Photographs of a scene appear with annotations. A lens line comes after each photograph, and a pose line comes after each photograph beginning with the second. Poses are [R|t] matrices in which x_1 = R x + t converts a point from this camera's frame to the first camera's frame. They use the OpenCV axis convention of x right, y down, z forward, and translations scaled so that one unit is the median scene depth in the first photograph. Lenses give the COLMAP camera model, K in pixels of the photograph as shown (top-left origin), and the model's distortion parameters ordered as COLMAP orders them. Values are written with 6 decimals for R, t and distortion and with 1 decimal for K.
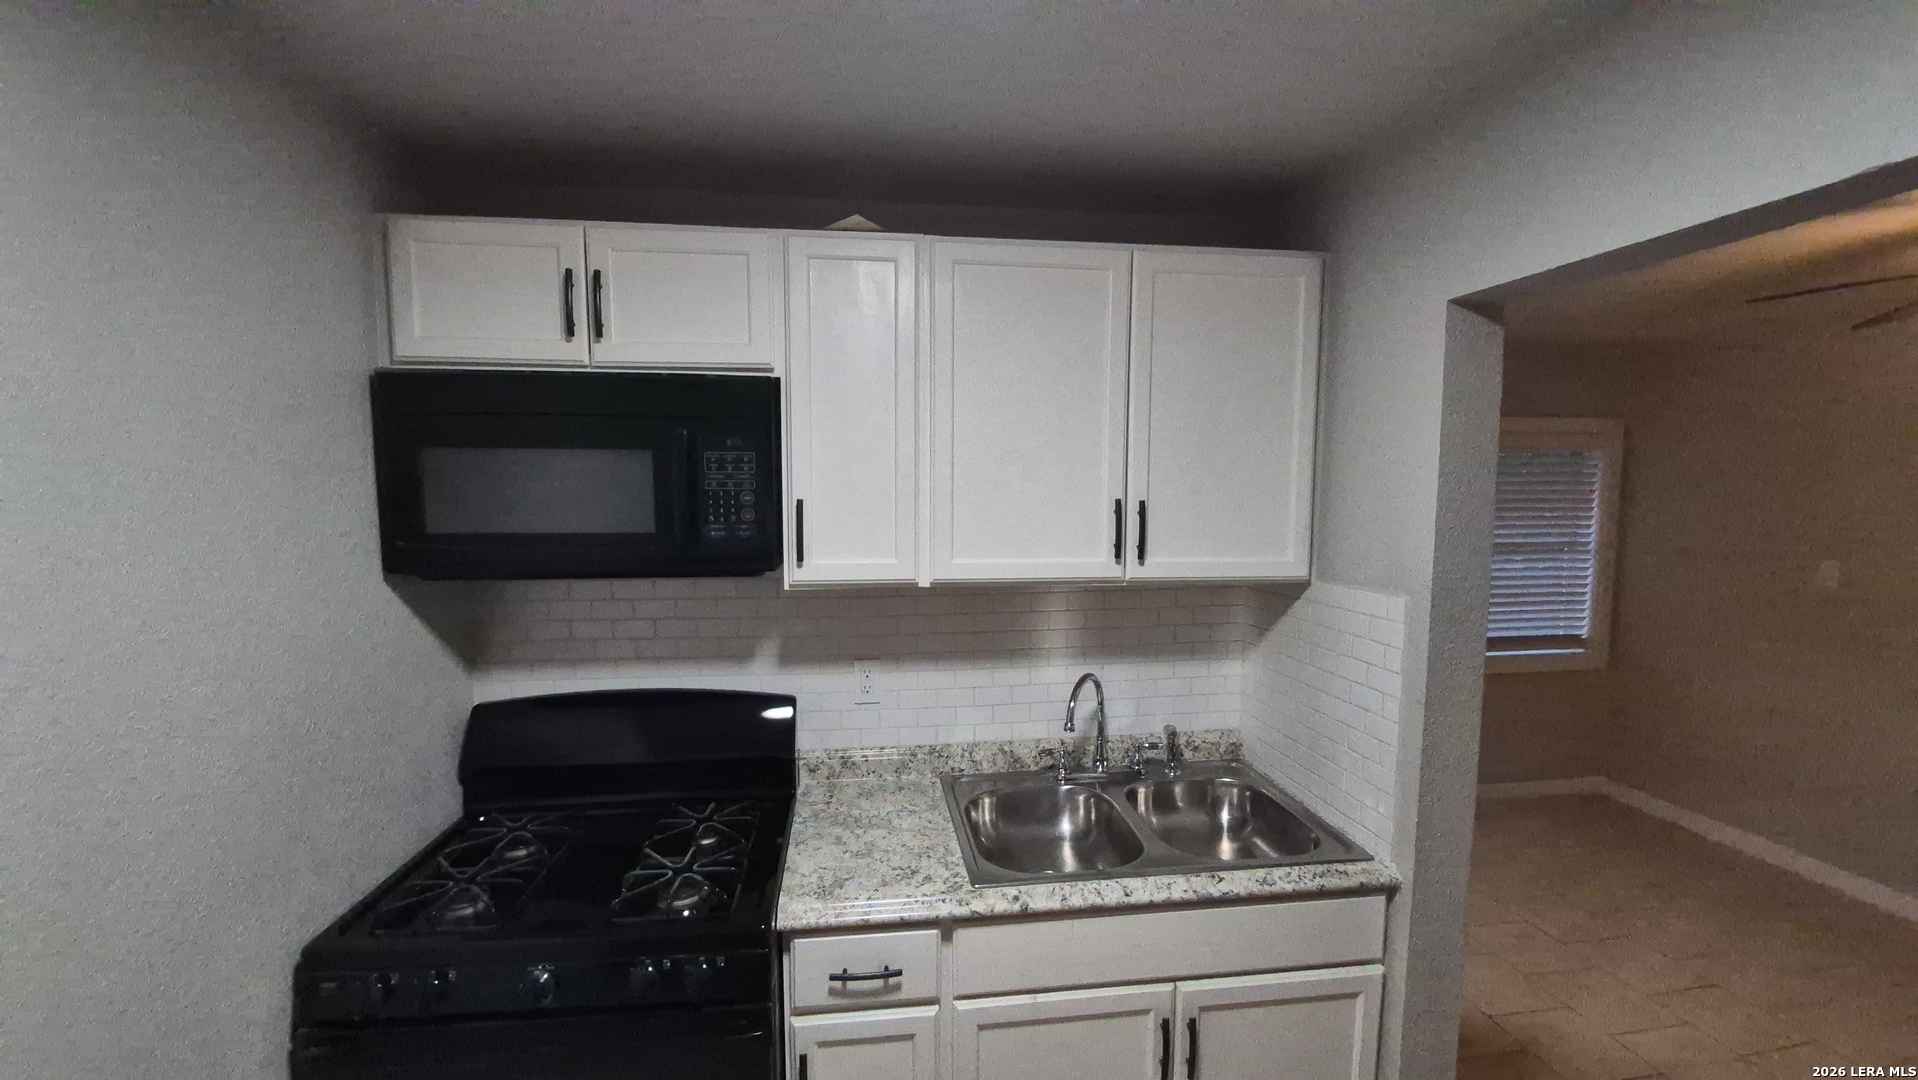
lens RADIAL K [[770.3, 0, 955.4], [0, 770.3, 548.7], [0, 0, 1]] dist [-0.008992, -0.005988]
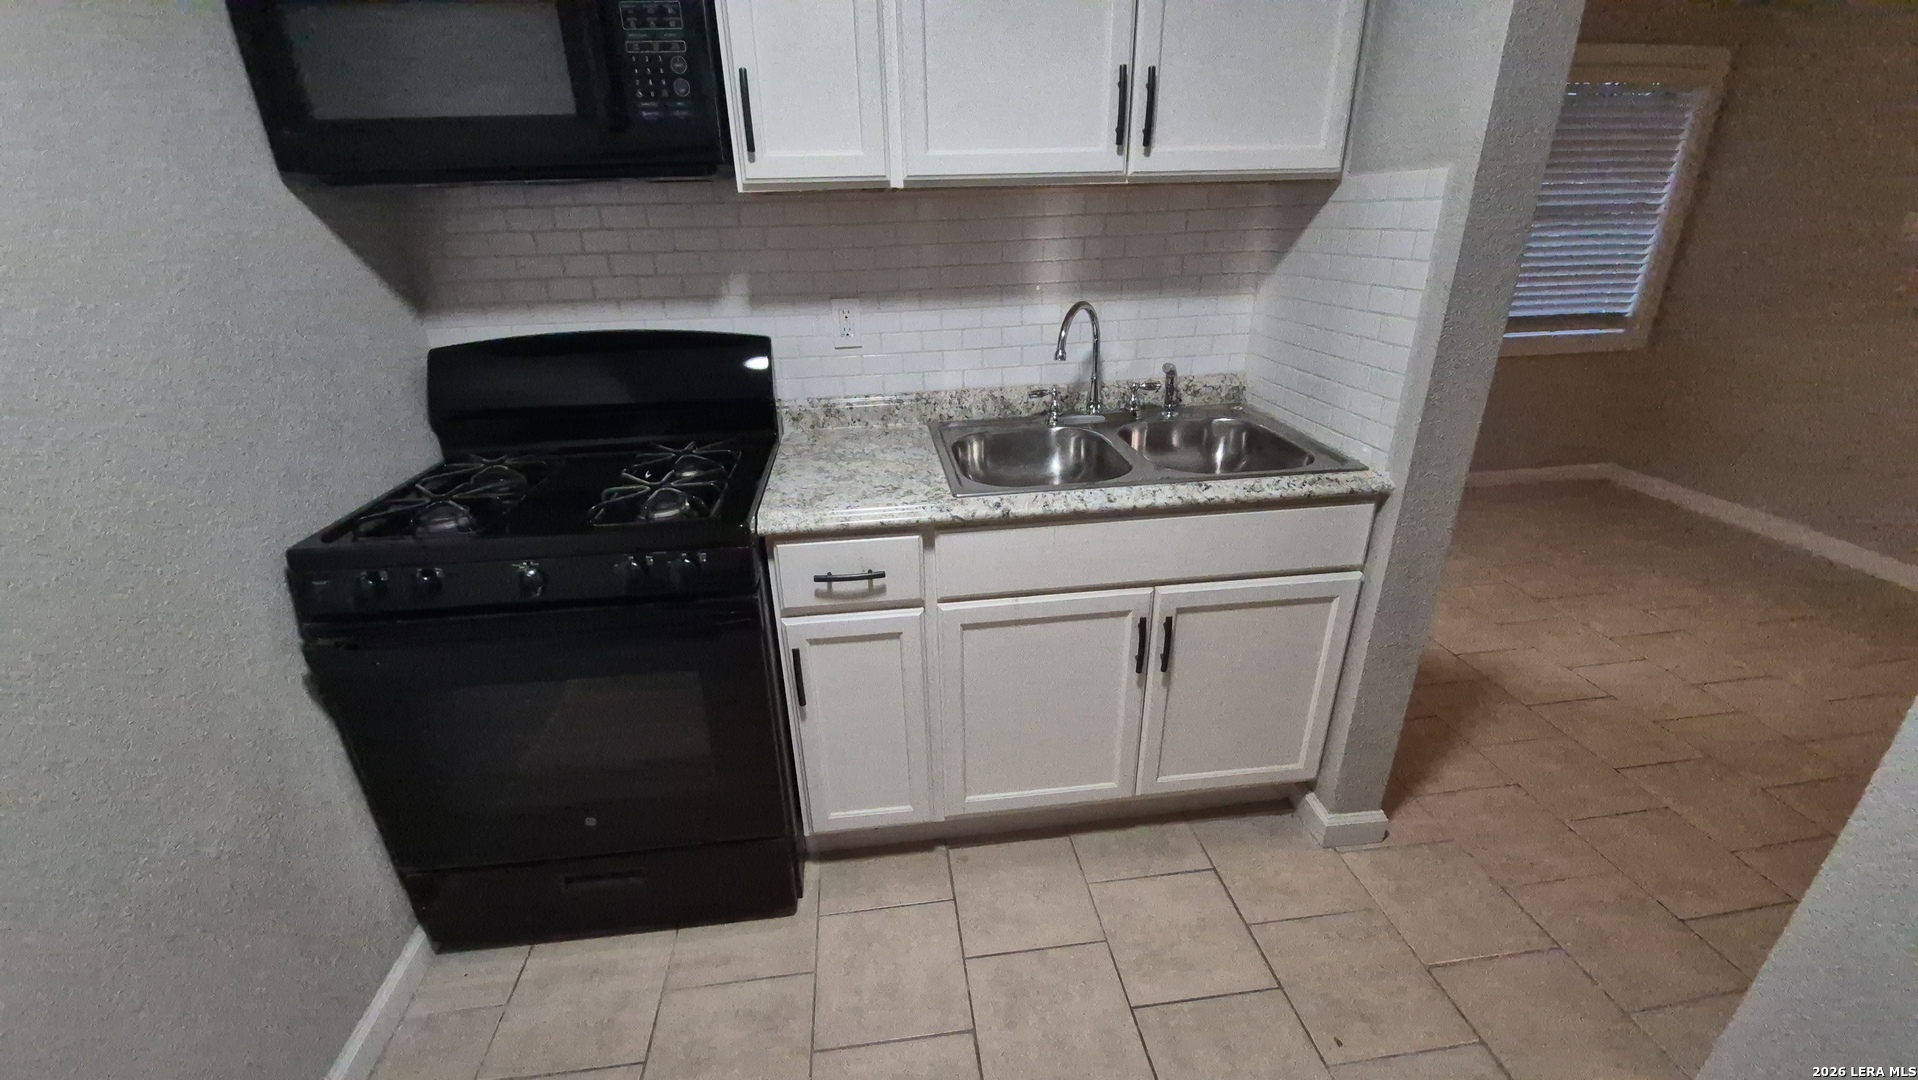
lens RADIAL K [[770.3, 0, 957.1], [0, 770.3, 559.1], [0, 0, 1]] dist [-0.008992, -0.005988]
pose [[0.999713, -0.016289, -0.017580, 0.037831], [0.021187, 0.943537, 0.330589, 0.167797], [0.011203, -0.330866, 0.943611, 0.036021]]
